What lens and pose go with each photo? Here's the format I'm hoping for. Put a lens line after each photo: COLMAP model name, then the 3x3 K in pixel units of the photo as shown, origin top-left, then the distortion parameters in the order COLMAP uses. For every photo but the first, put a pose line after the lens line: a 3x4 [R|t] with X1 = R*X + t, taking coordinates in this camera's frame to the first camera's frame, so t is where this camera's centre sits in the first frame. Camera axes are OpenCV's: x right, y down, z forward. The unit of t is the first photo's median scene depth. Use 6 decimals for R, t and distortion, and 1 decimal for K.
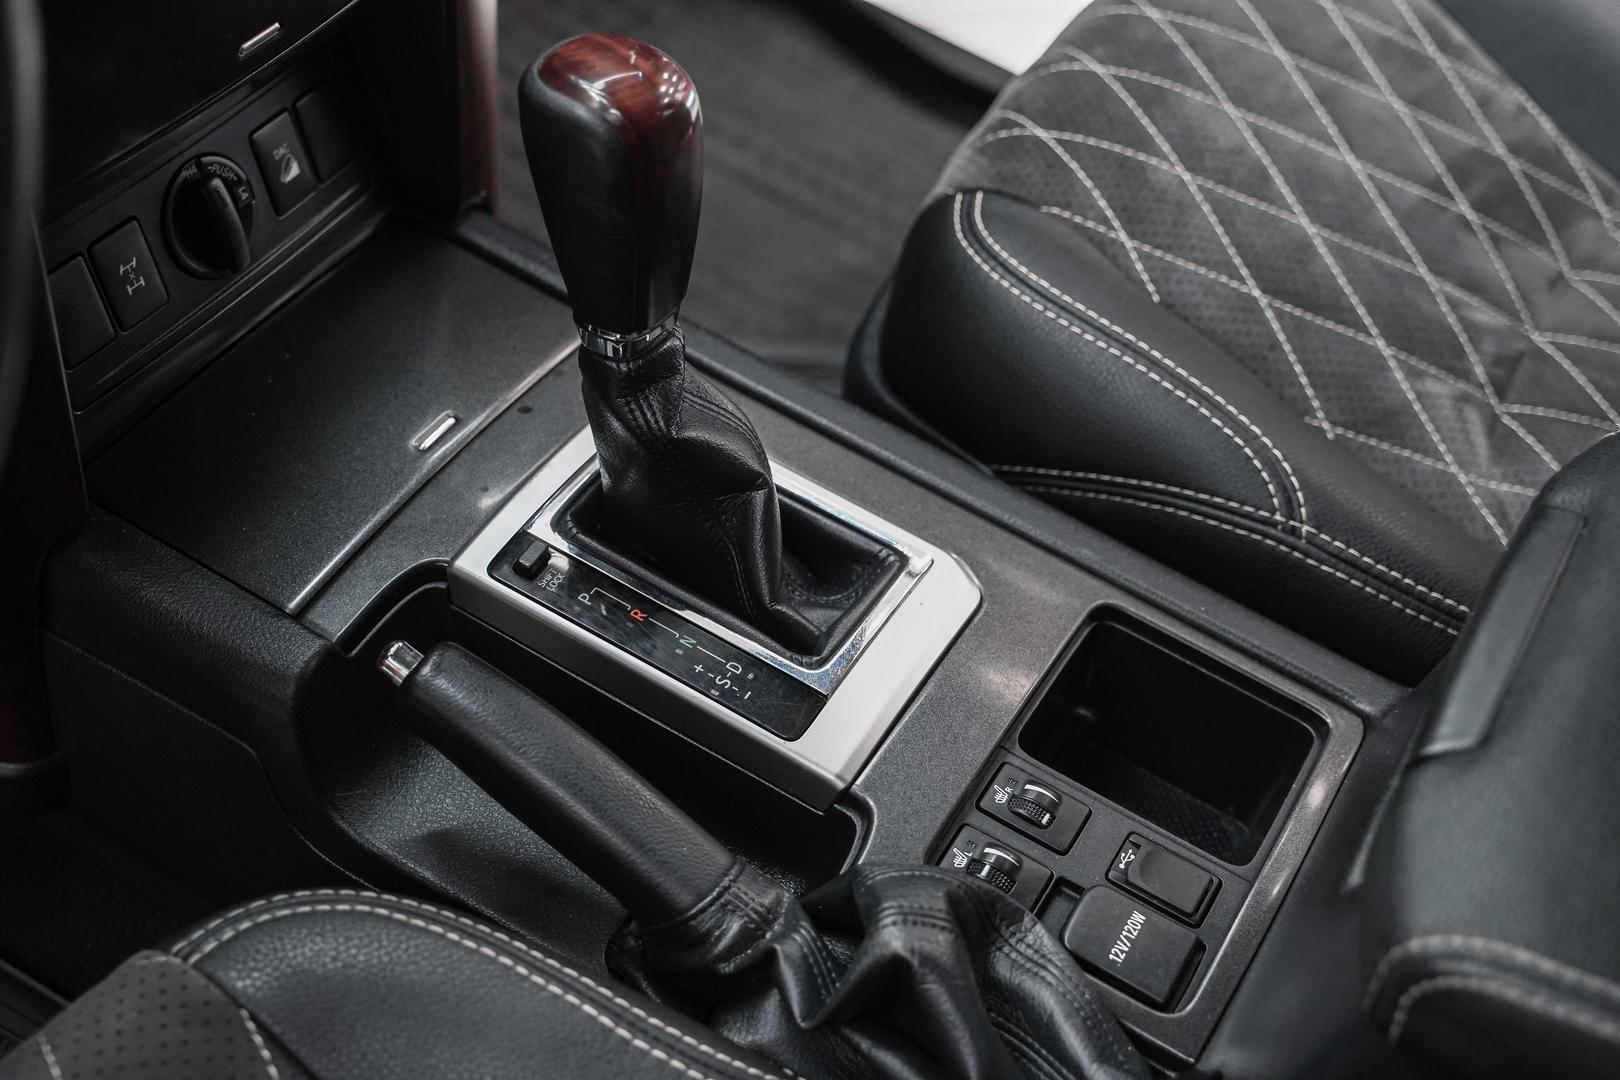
lens RADIAL K [[2258.2, 0, 810.0], [0, 2258.2, 540.0], [0, 0, 1]] dist [-0.001919, -0.049260]
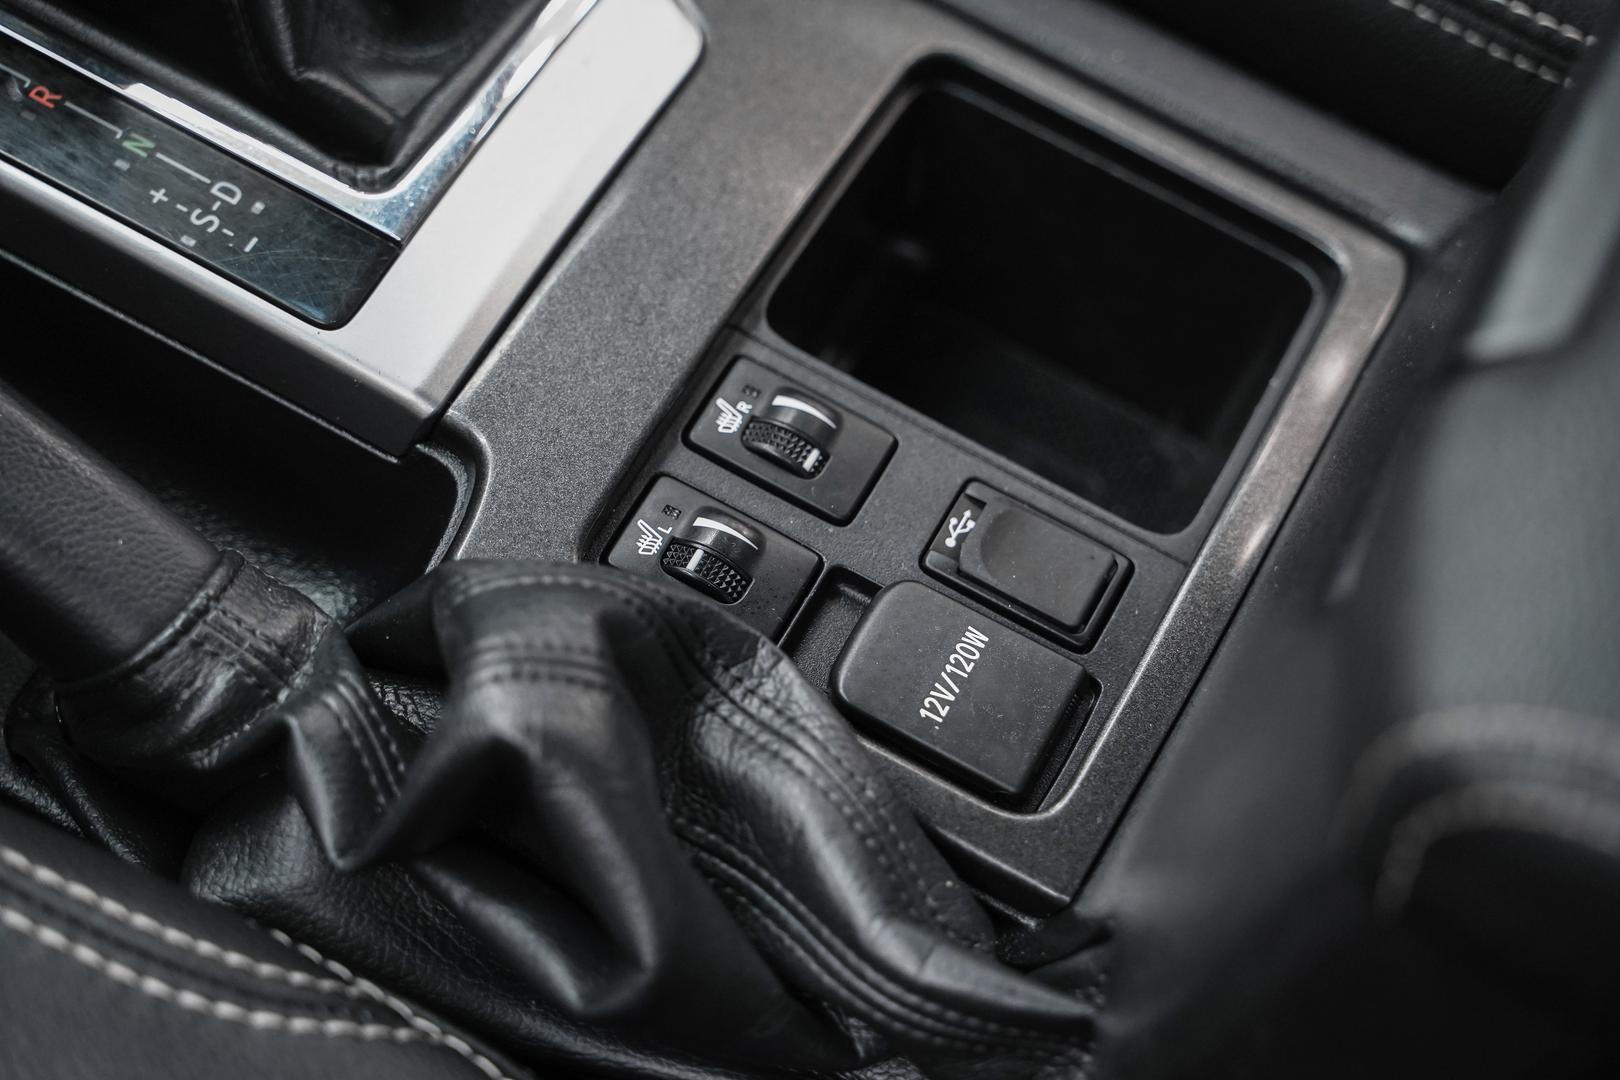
lens RADIAL K [[3520.2, 0, 810.0], [0, 3520.2, 540.0], [0, 0, 1]] dist [0.004333, -0.309003]
pose [[0.999117, -0.026315, 0.032763, 0.080470], [0.019989, 0.983410, 0.180293, -0.010619], [-0.036964, -0.179478, 0.983067, 0.174509]]
